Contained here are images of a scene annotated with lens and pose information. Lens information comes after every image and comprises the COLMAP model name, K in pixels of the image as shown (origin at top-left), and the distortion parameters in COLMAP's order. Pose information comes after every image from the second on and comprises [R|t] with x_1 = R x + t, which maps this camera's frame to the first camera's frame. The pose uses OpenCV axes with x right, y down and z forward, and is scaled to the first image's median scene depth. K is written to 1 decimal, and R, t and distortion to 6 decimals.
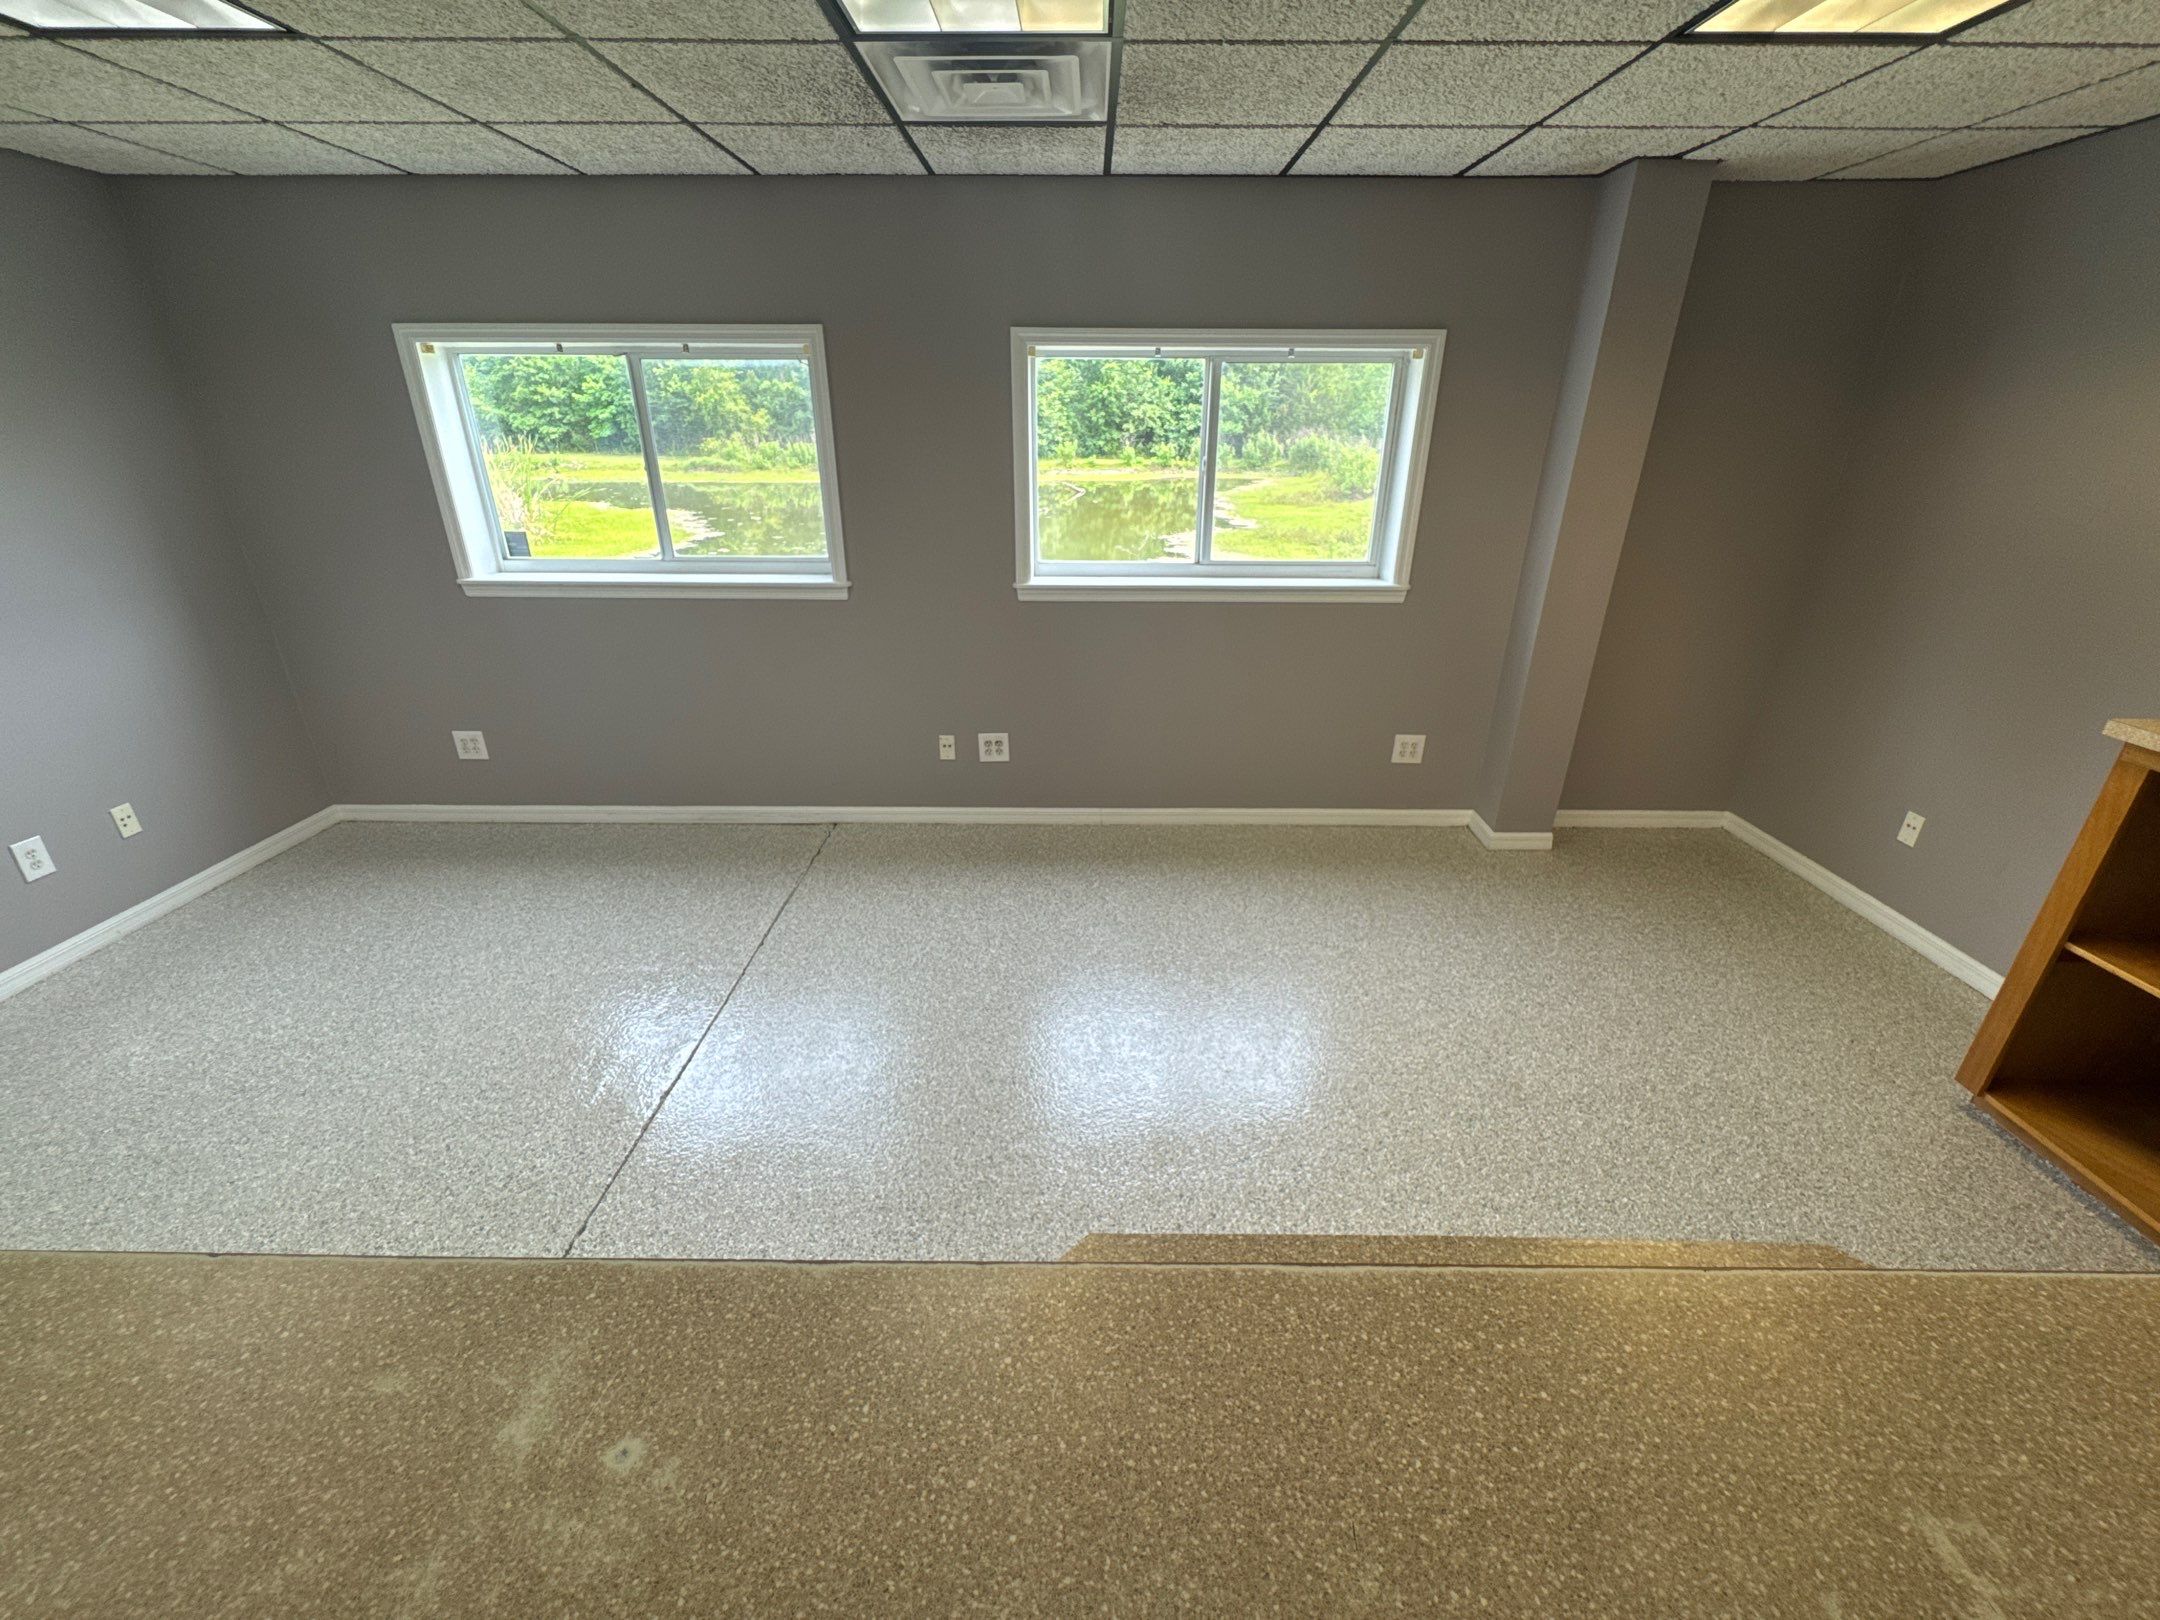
lens RADIAL K [[885.7, 0, 1073.8], [0, 885.7, 813.5], [0, 0, 1]] dist [-0.000248, 0.000241]
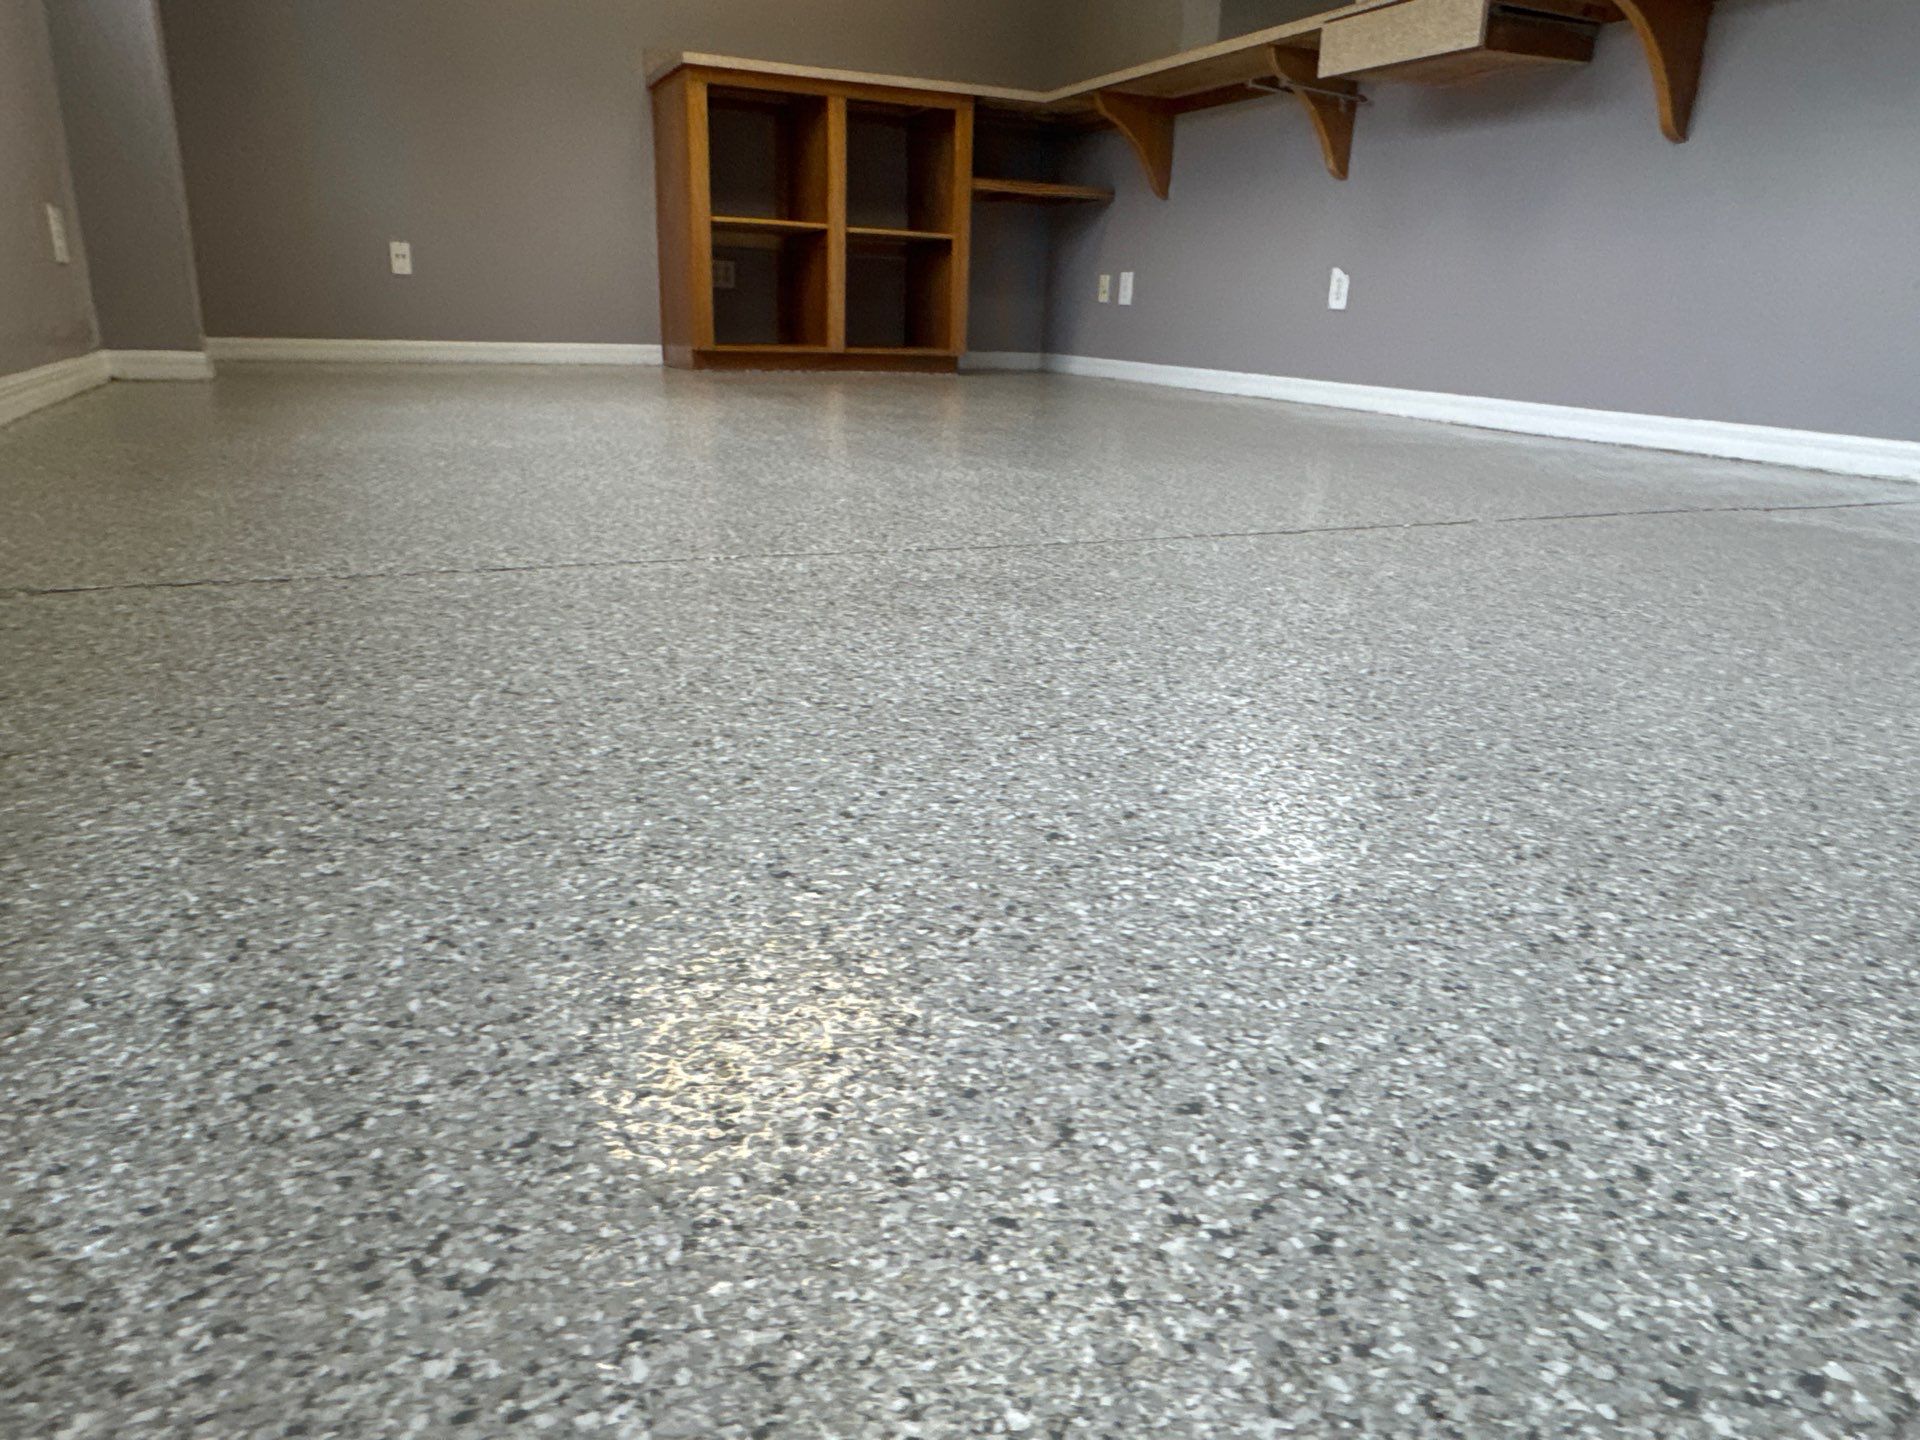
lens RADIAL K [[1260.1, 0, 946.3], [0, 1260.1, 737.2], [0, 0, 1]] dist [0.007632, -0.002655]
pose [[-0.422259, -0.304724, 0.853722, -0.684817], [0.339310, 0.820201, 0.460585, 0.011168], [-0.840575, 0.484162, -0.242942, 0.937580]]
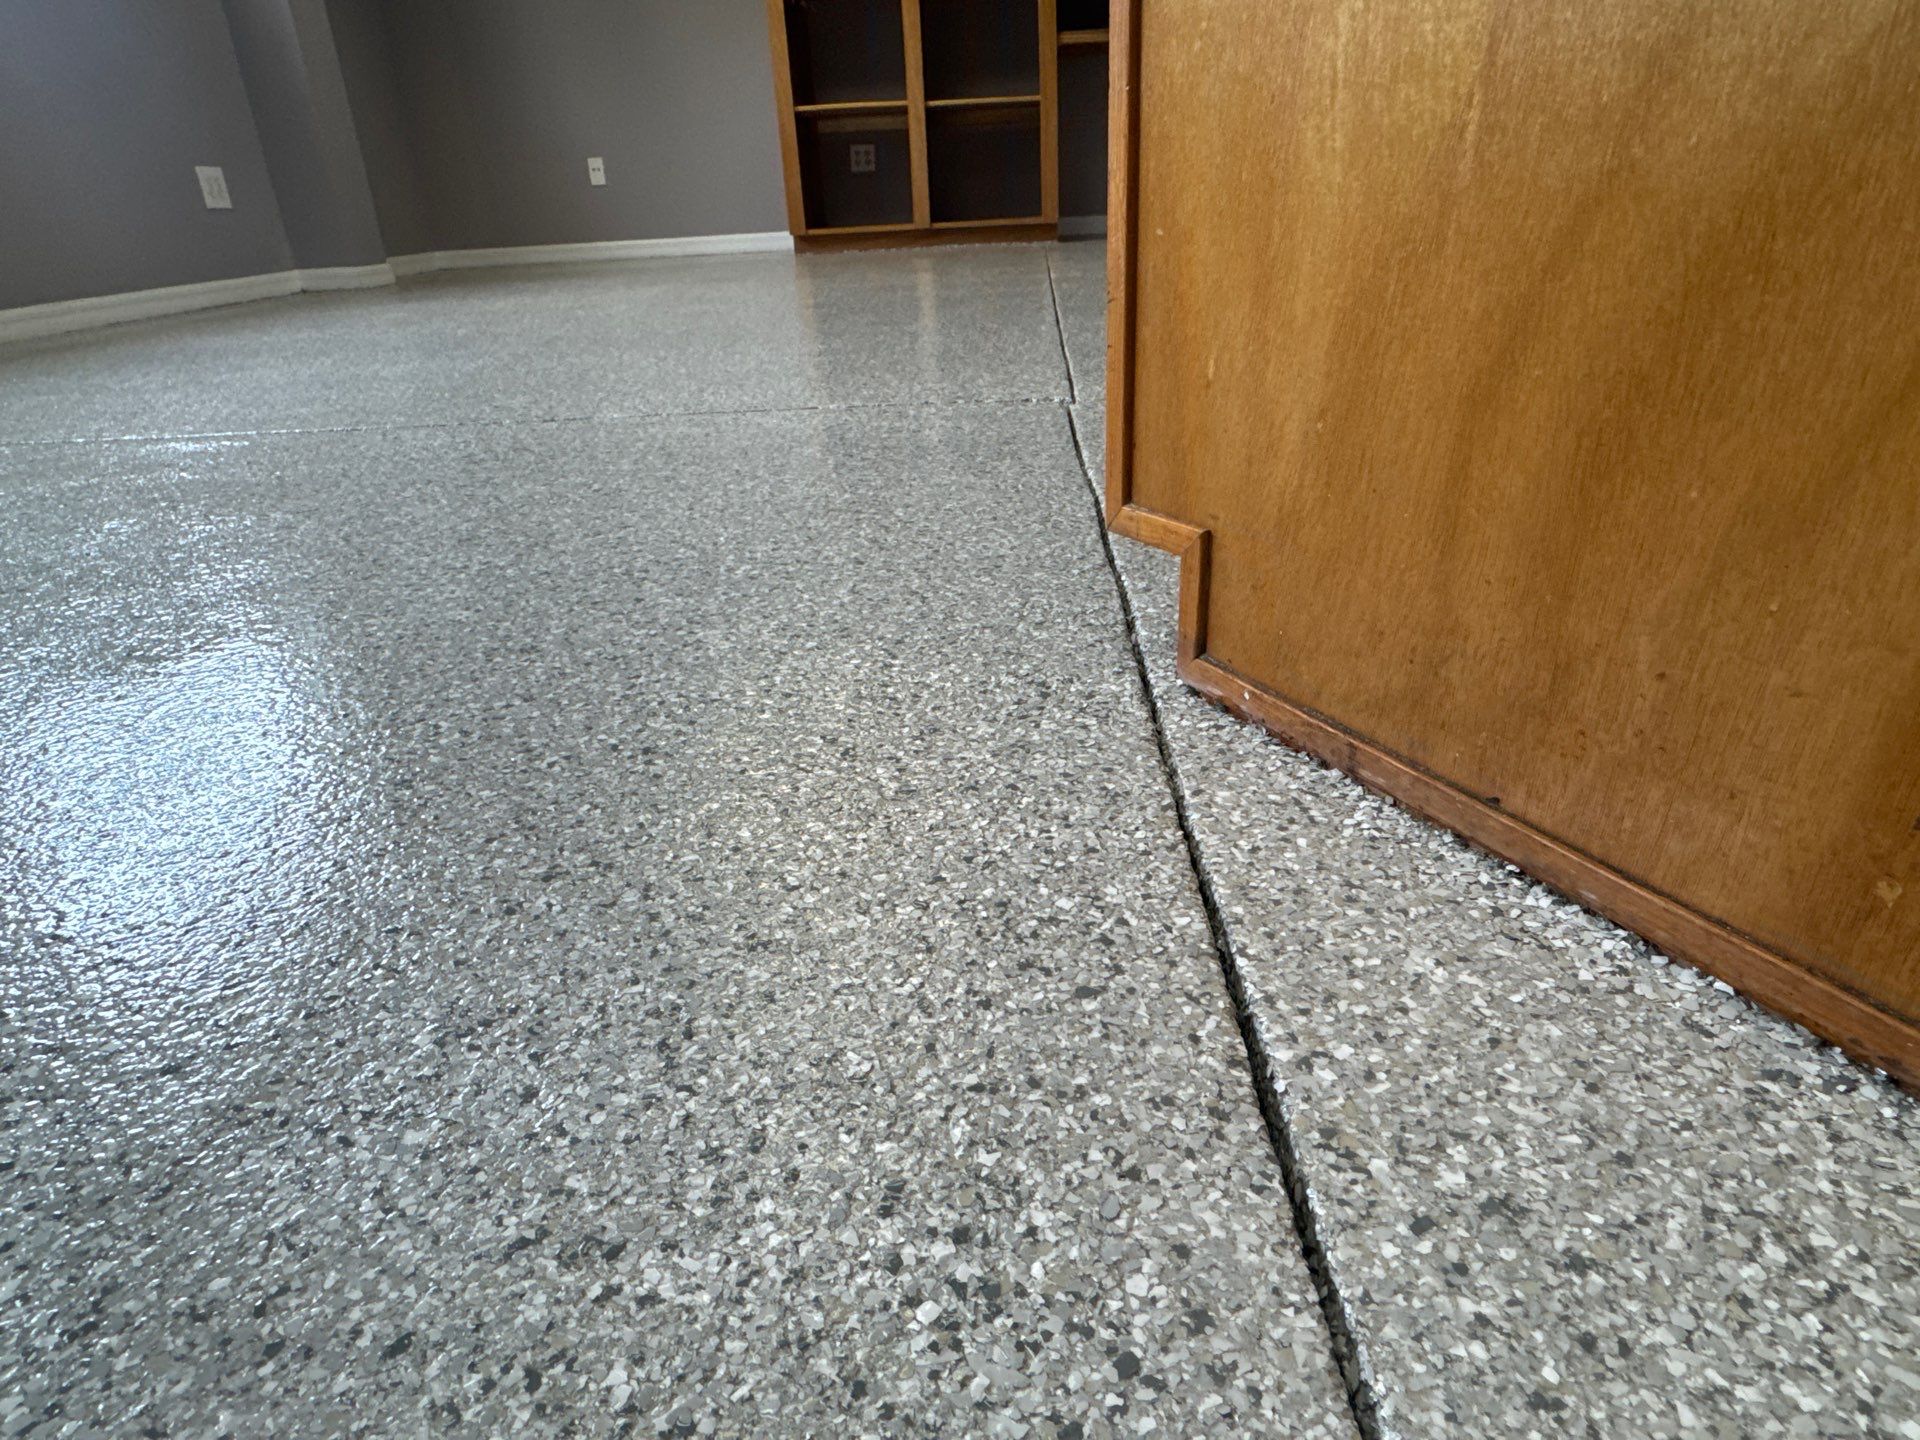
lens RADIAL K [[1135.8, 0, 958.8], [0, 1135.8, 720.3], [0, 0, 1]] dist [-0.009197, 0.003992]
pose [[0.034719, -0.432834, 0.900805, -0.745053], [0.450159, 0.811507, 0.372577, 0.247425], [-0.892273, 0.392570, 0.223018, 0.405776]]
